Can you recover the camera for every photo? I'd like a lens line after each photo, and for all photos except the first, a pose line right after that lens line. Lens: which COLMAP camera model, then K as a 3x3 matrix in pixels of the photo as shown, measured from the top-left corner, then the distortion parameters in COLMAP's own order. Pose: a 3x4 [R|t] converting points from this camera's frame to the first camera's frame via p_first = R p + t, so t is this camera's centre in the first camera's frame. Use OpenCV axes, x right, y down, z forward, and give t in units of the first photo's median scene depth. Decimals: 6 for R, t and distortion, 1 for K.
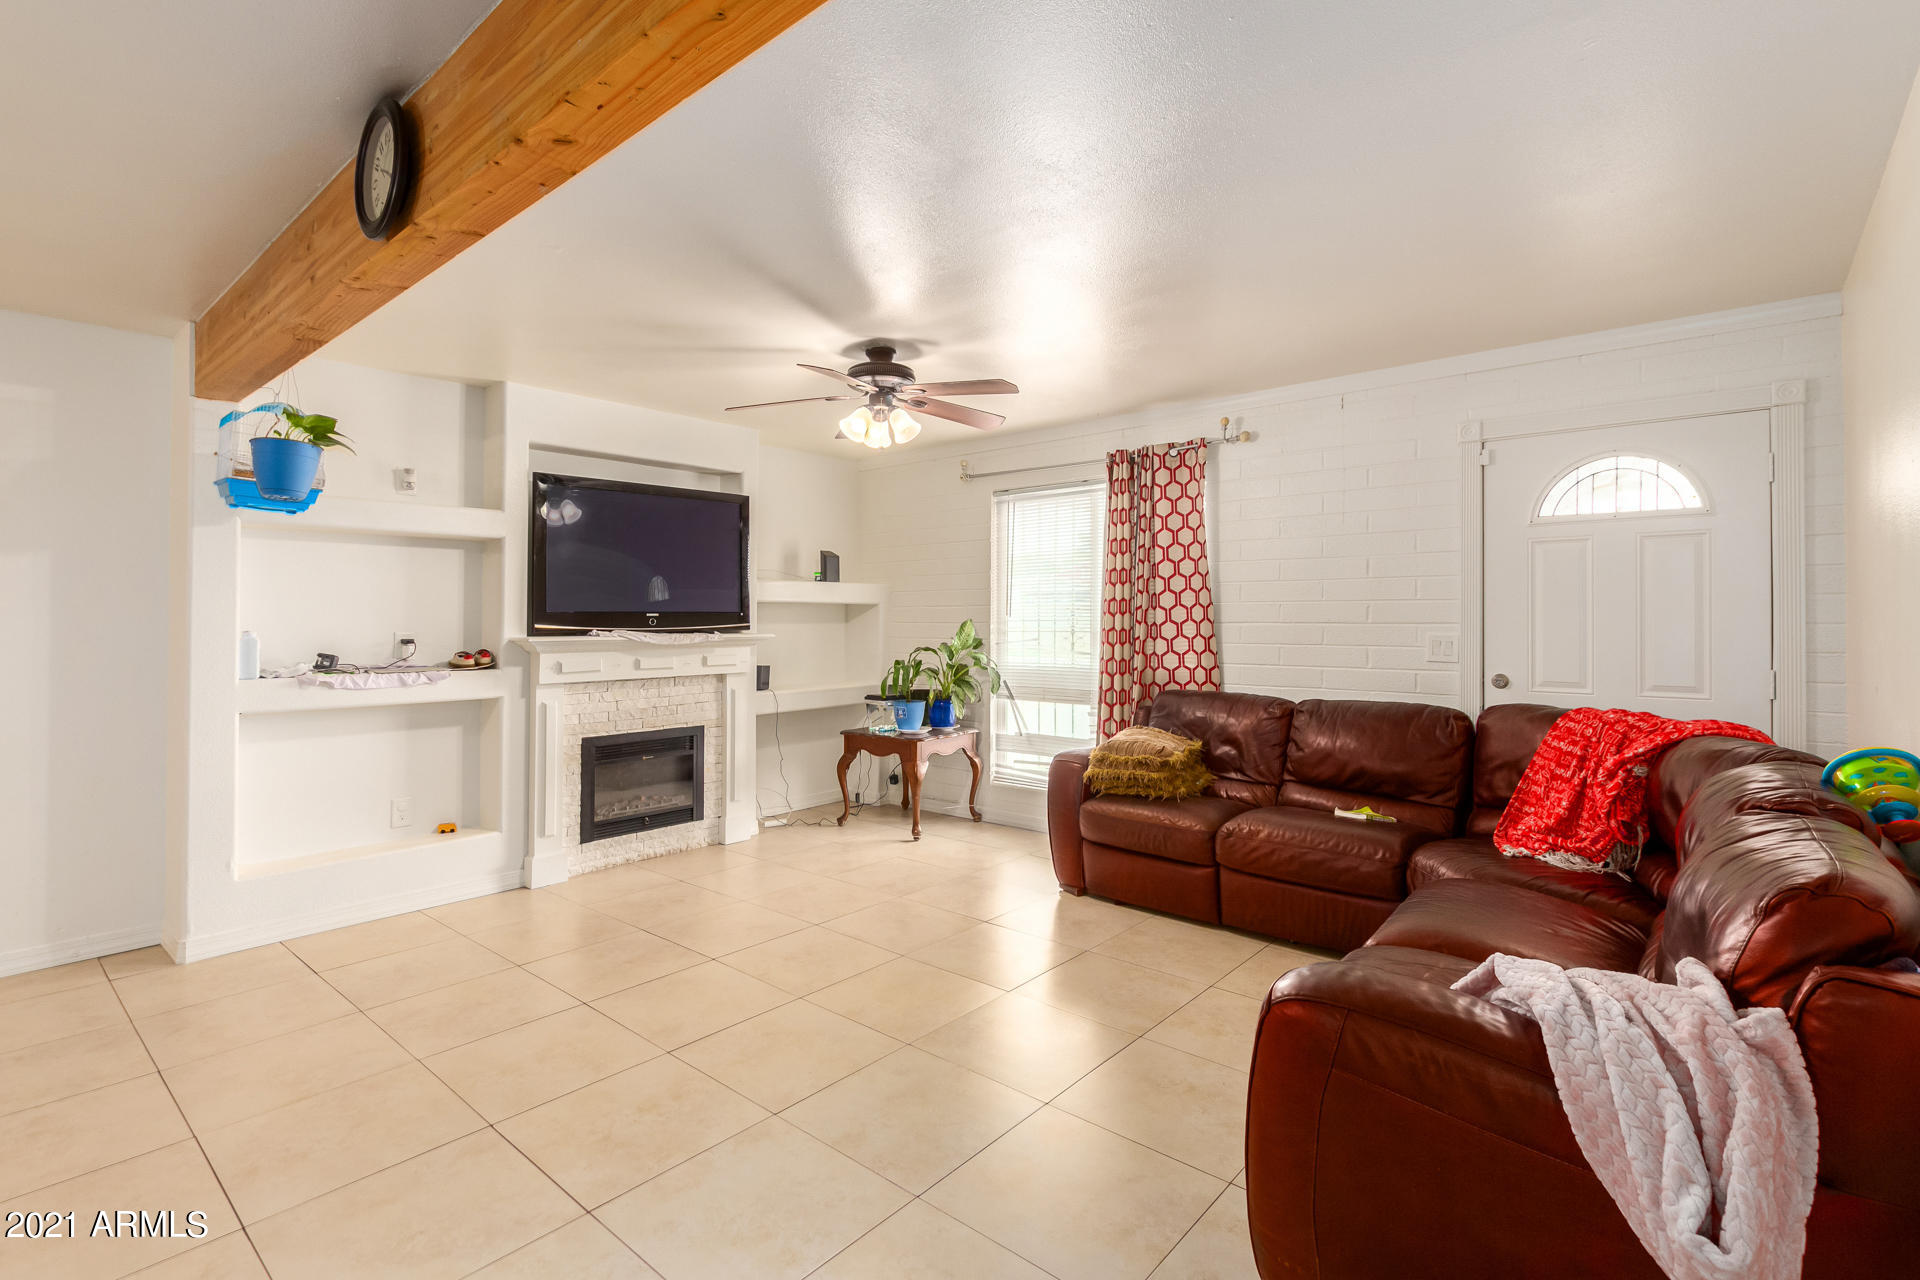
lens RADIAL K [[878.8, 0, 941.8], [0, 878.8, 623.0], [0, 0, 1]] dist [0.002953, -0.001546]
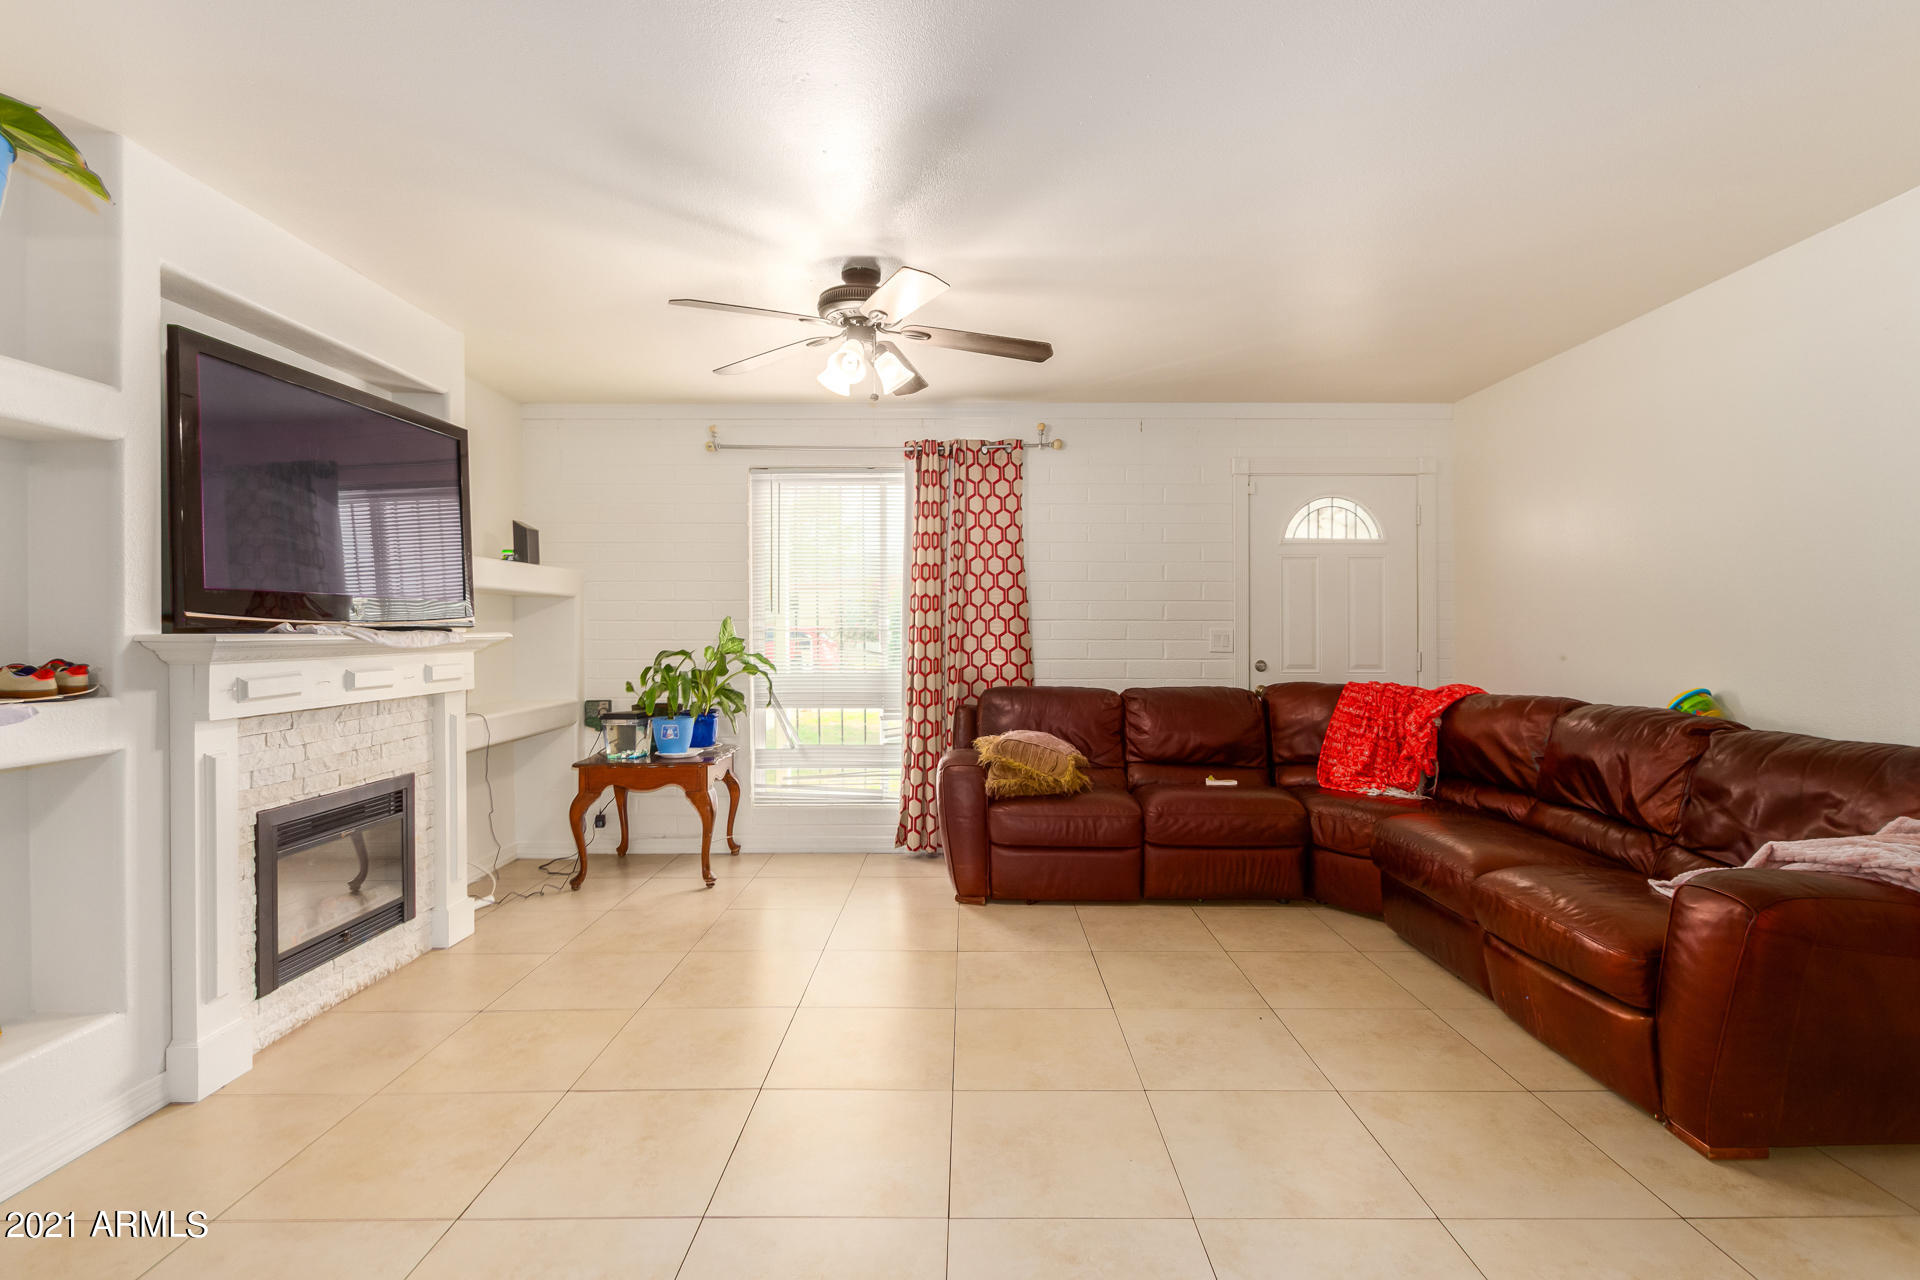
lens RADIAL K [[878.8, 0, 956.9], [0, 878.8, 643.7], [0, 0, 1]] dist [0.002953, -0.001546]
pose [[0.756336, -0.008926, 0.654123, -0.430143], [0.001229, 0.999925, 0.012223, 0.014729], [-0.654182, -0.008440, 0.756290, 0.269236]]
